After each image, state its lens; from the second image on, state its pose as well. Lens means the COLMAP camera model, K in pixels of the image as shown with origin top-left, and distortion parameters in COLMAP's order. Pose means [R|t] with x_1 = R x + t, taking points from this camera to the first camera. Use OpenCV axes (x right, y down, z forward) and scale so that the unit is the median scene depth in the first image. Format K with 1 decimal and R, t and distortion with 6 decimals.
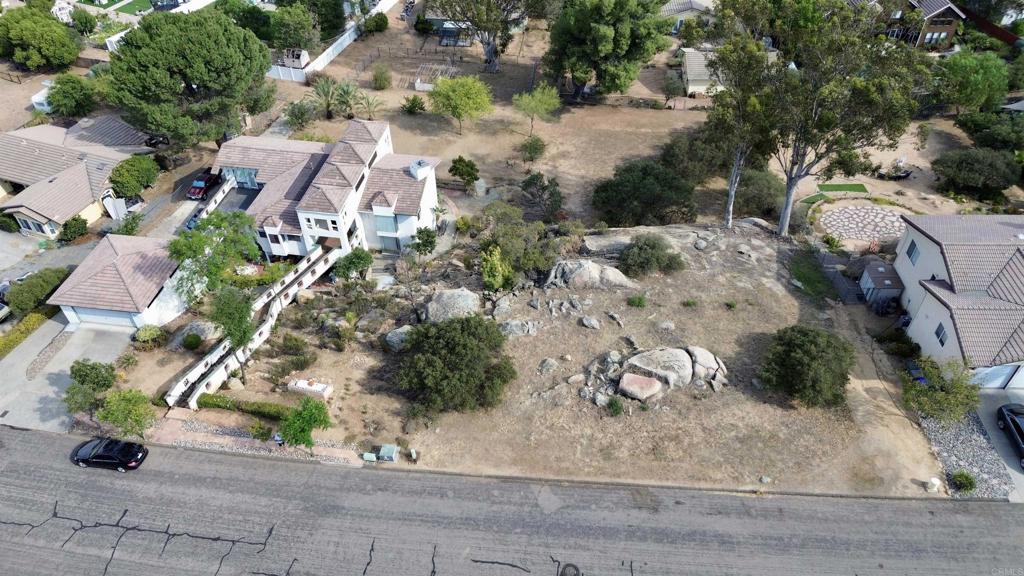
lens RADIAL K [[728.1, 0, 512.0], [0, 728.1, 288.0], [0, 0, 1]] dist [0.070360, -0.077620]
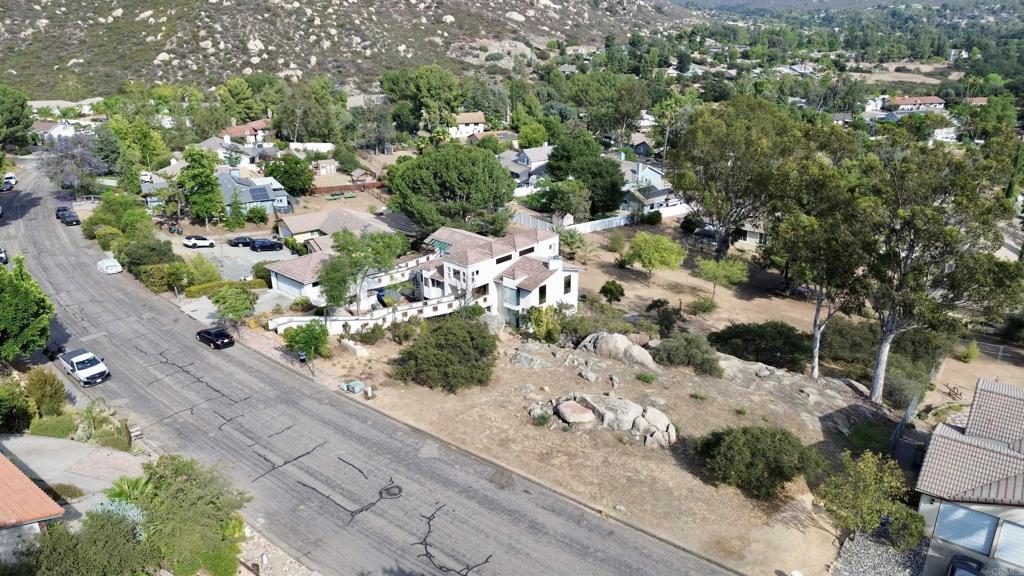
lens RADIAL K [[728.1, 0, 512.0], [0, 728.1, 288.0], [0, 0, 1]] dist [0.070360, -0.077620]
pose [[0.830681, 0.211707, -0.514926, 0.588311], [-0.385940, 0.885564, -0.258509, 0.277157], [0.401272, 0.413468, 0.817328, 0.060422]]
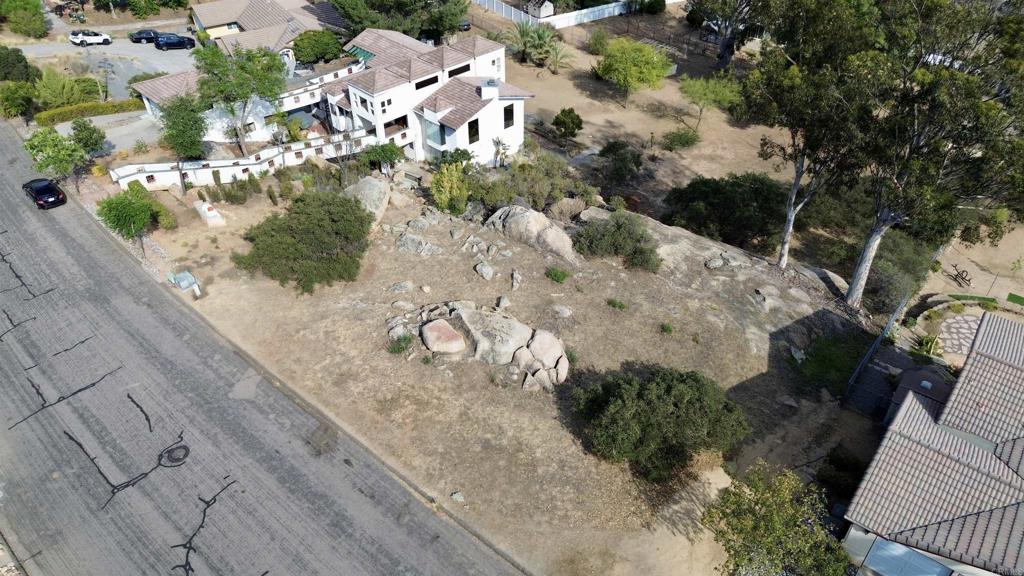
lens RADIAL K [[728.1, 0, 512.0], [0, 728.1, 288.0], [0, 0, 1]] dist [0.070360, -0.077620]
pose [[0.805686, 0.379672, -0.454664, 0.570778], [-0.408679, 0.911915, 0.037306, 0.025826], [0.428779, 0.155755, 0.889882, 0.325447]]
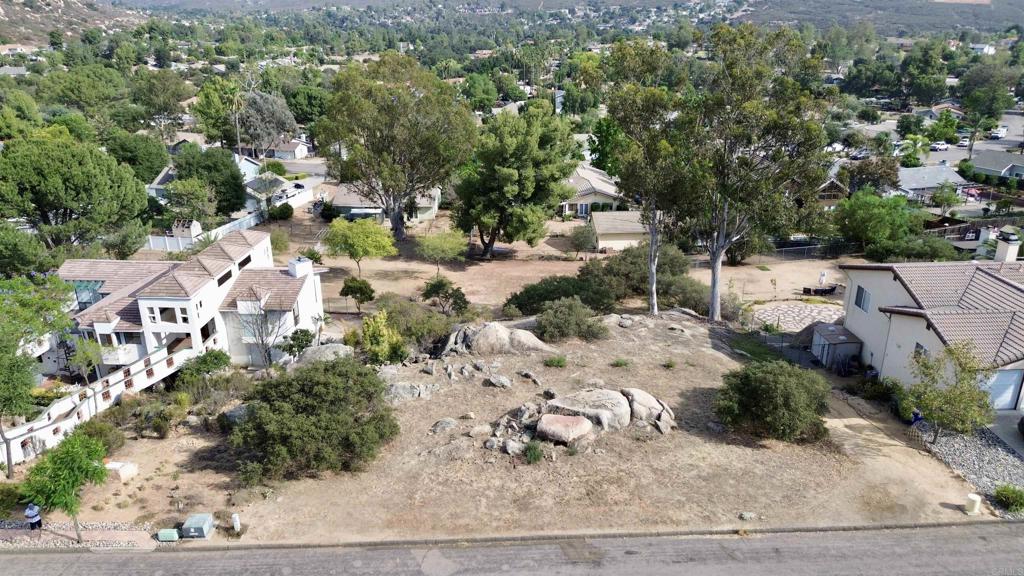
lens RADIAL K [[728.1, 0, 512.0], [0, 728.1, 288.0], [0, 0, 1]] dist [0.070360, -0.077620]
pose [[0.994656, -0.024549, 0.100287, 0.050477], [0.060351, 0.926346, -0.371807, 0.276909], [-0.083772, 0.375873, 0.922877, 0.261064]]
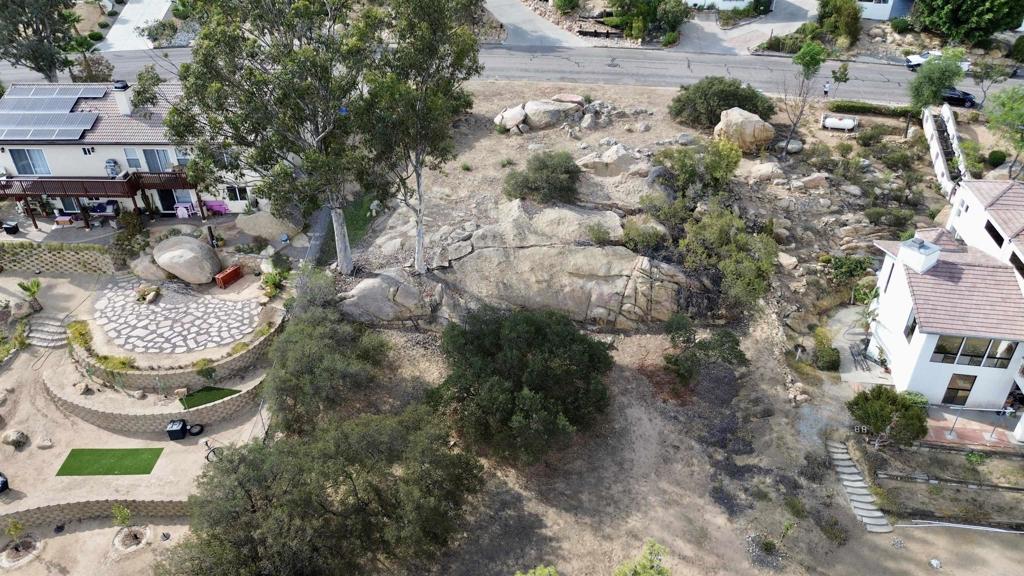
lens RADIAL K [[728.1, 0, 512.0], [0, 728.1, 288.0], [0, 0, 1]] dist [0.070360, -0.077620]
pose [[-0.999446, -0.019443, 0.027002, 0.254011], [0.021050, 0.259044, 0.965636, -1.027083], [-0.025770, 0.965670, -0.258492, 1.664917]]
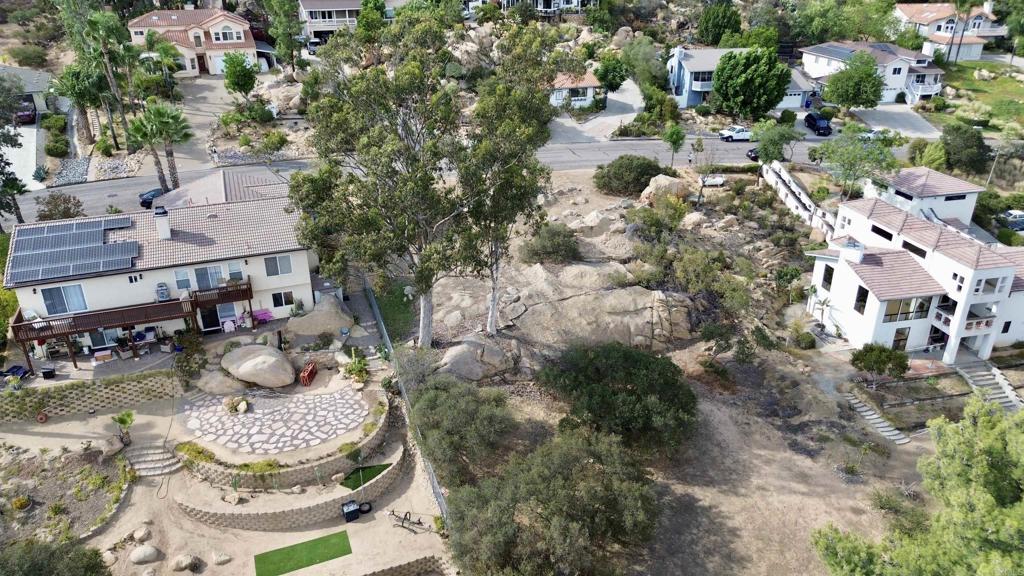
lens RADIAL K [[728.1, 0, 512.0], [0, 728.1, 288.0], [0, 0, 1]] dist [0.070360, -0.077620]
pose [[-0.938388, 0.139276, -0.316277, 0.706088], [-0.235871, 0.410756, 0.880706, -1.105991], [0.252574, 0.901045, -0.352598, 1.730134]]
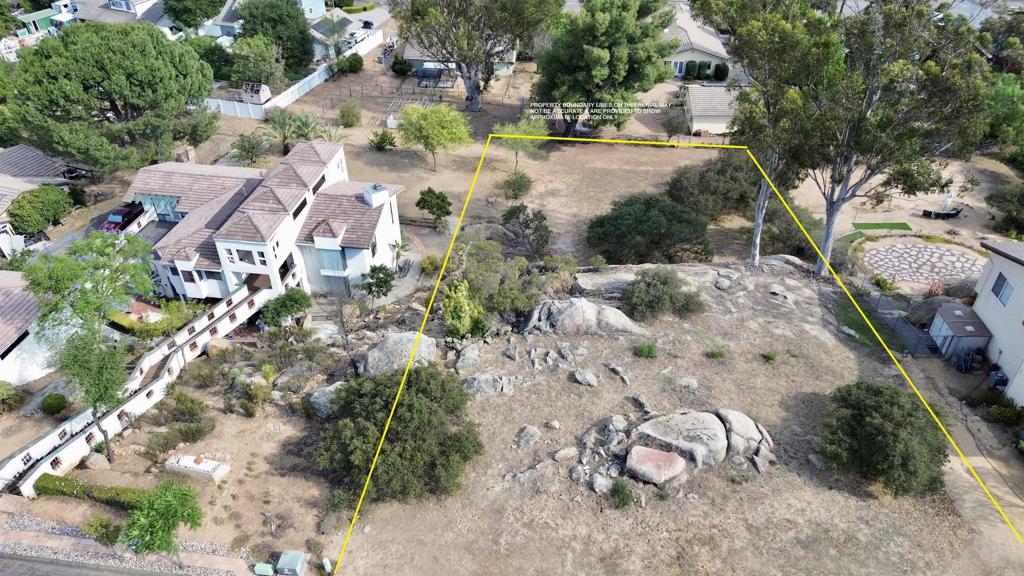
lens RADIAL K [[728.1, 0, 512.0], [0, 728.1, 288.0], [0, 0, 1]] dist [0.070360, -0.077620]
pose [[0.999972, 0.003251, 0.006694, 0.030217], [-0.002515, 0.994228, -0.107262, 0.040513], [-0.007004, 0.107242, 0.994208, 0.272525]]
